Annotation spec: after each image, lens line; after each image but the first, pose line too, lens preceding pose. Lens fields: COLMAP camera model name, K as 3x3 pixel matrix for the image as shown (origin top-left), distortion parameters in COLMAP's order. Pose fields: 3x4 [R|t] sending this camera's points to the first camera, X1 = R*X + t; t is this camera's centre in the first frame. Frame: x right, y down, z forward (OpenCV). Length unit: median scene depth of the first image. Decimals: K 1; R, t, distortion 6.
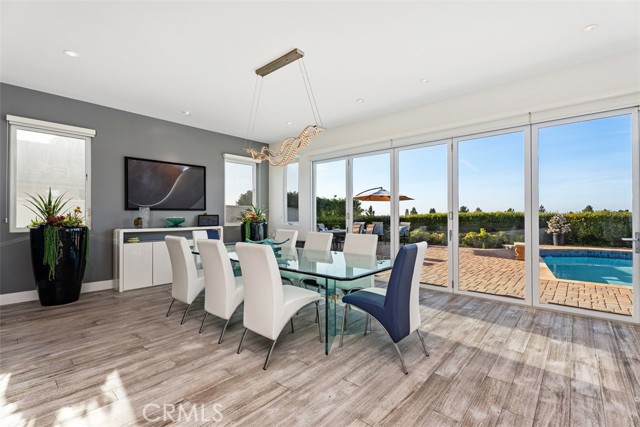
lens RADIAL K [[286.1, 0, 319.8], [0, 286.1, 215.7], [0, 0, 1]] dist [-0.004157, 0.000545]
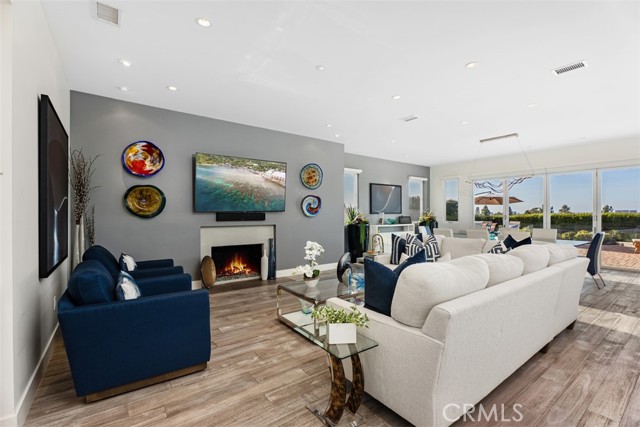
lens RADIAL K [[286.1, 0, 317.3], [0, 286.1, 214.5], [0, 0, 1]] dist [-0.004157, 0.000545]
pose [[0.978520, -0.004022, -0.206112, -0.547738], [0.003607, 0.999991, -0.002388, -0.012229], [0.206119, 0.001593, 0.978526, -0.653114]]
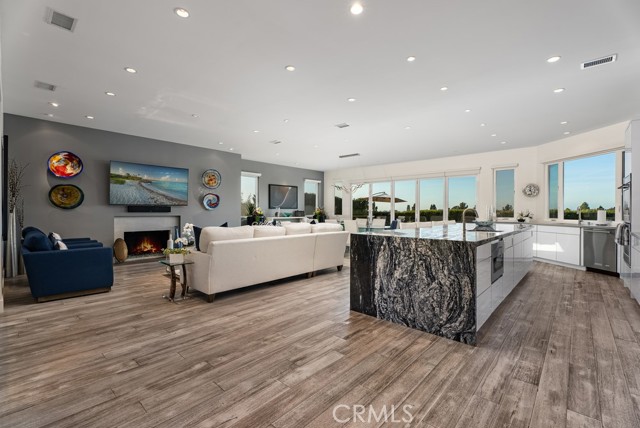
lens RADIAL K [[286.1, 0, 319.5], [0, 286.1, 212.3], [0, 0, 1]] dist [-0.004157, 0.000545]
pose [[0.999999, 0.000970, -0.000677, -0.254391], [-0.000968, 0.999998, 0.001960, 0.002322], [0.000679, -0.001959, 0.999998, -1.015184]]
